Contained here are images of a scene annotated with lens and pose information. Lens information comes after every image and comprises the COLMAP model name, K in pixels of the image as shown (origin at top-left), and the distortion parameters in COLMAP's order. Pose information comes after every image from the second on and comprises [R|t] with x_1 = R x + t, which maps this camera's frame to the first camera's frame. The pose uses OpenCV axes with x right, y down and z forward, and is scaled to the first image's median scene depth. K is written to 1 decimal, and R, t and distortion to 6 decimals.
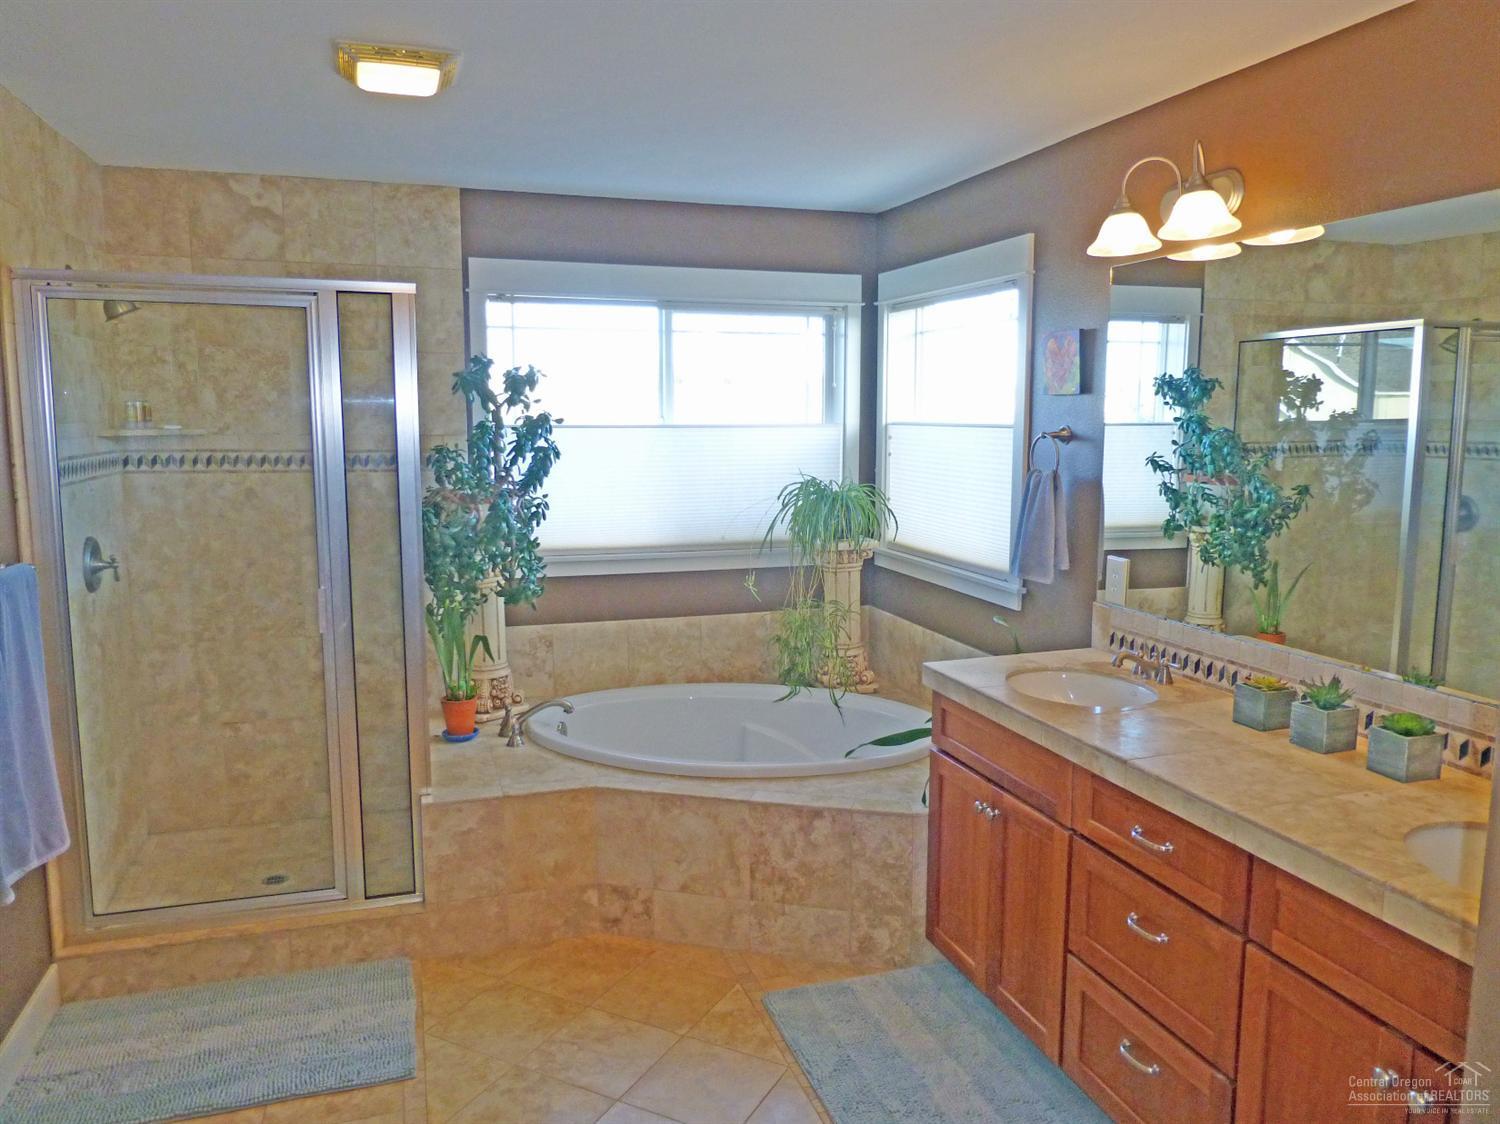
lens RADIAL K [[1087.7, 0, 752.3], [0, 1087.7, 569.4], [0, 0, 1]] dist [-0.003346, 0.002324]
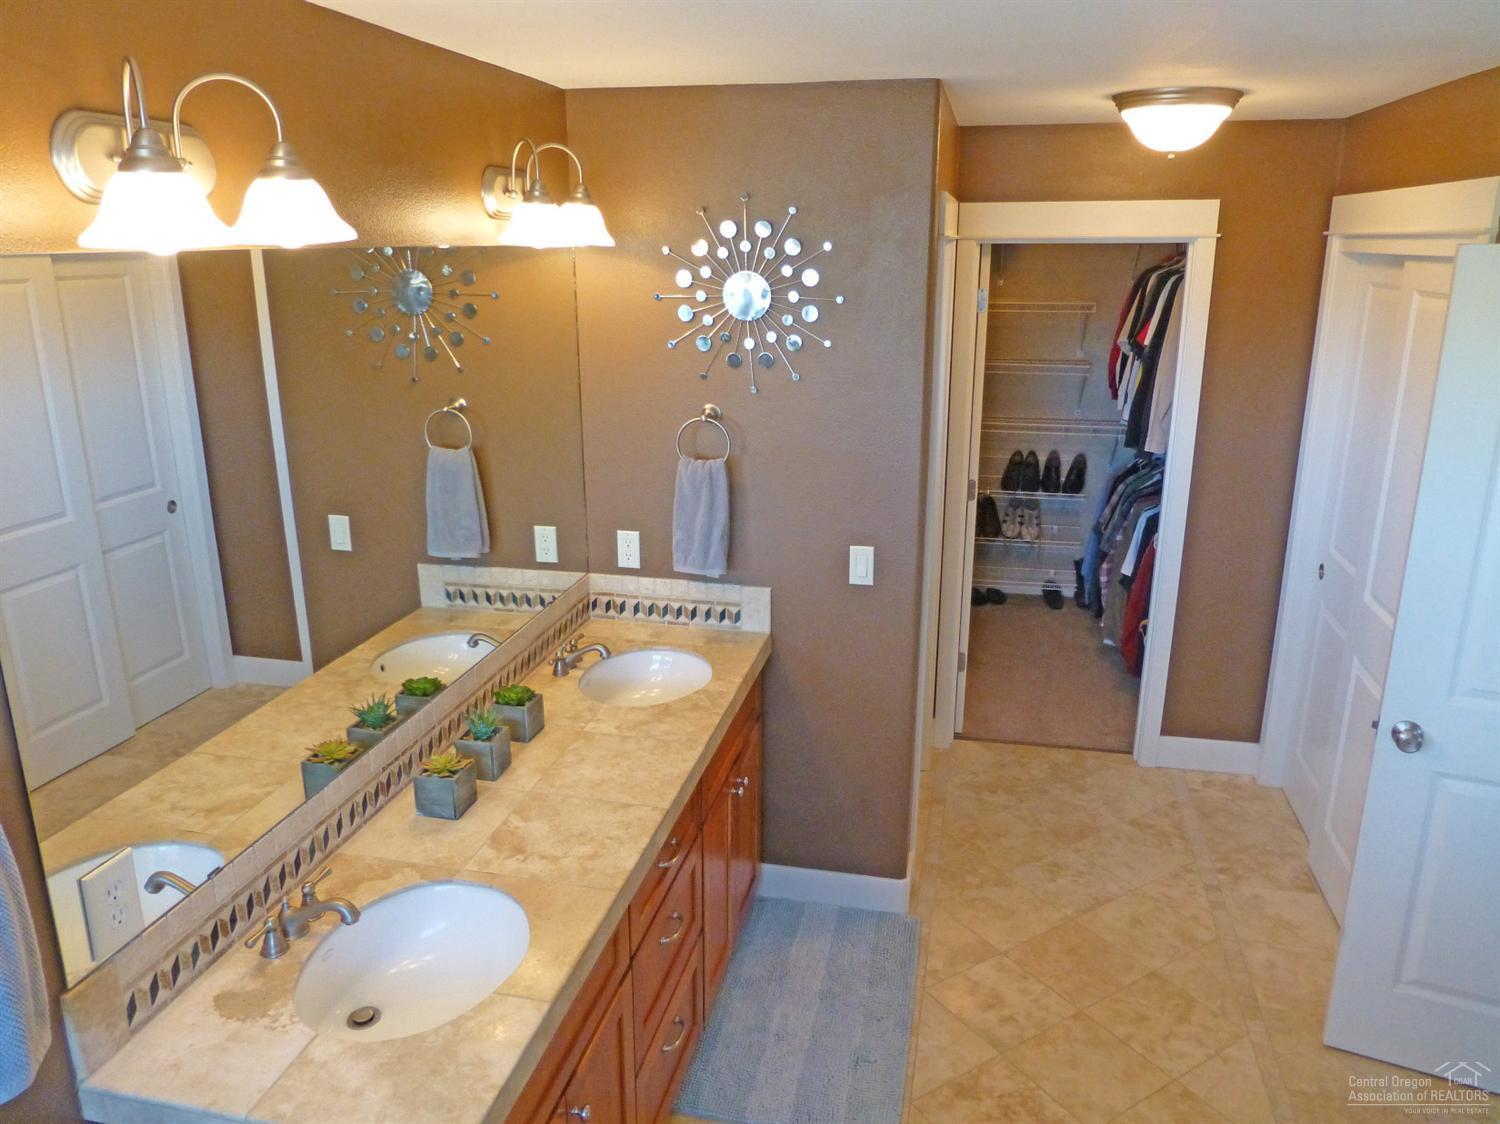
lens RADIAL K [[1095.1, 0, 747.4], [0, 1095.1, 559.3], [0, 0, 1]] dist [-0.031392, 0.015567]
pose [[-0.861684, -0.143433, 0.486752, -0.186572], [0.069997, 0.916455, 0.393969, -0.463624], [-0.502594, 0.373548, -0.779655, 1.820666]]
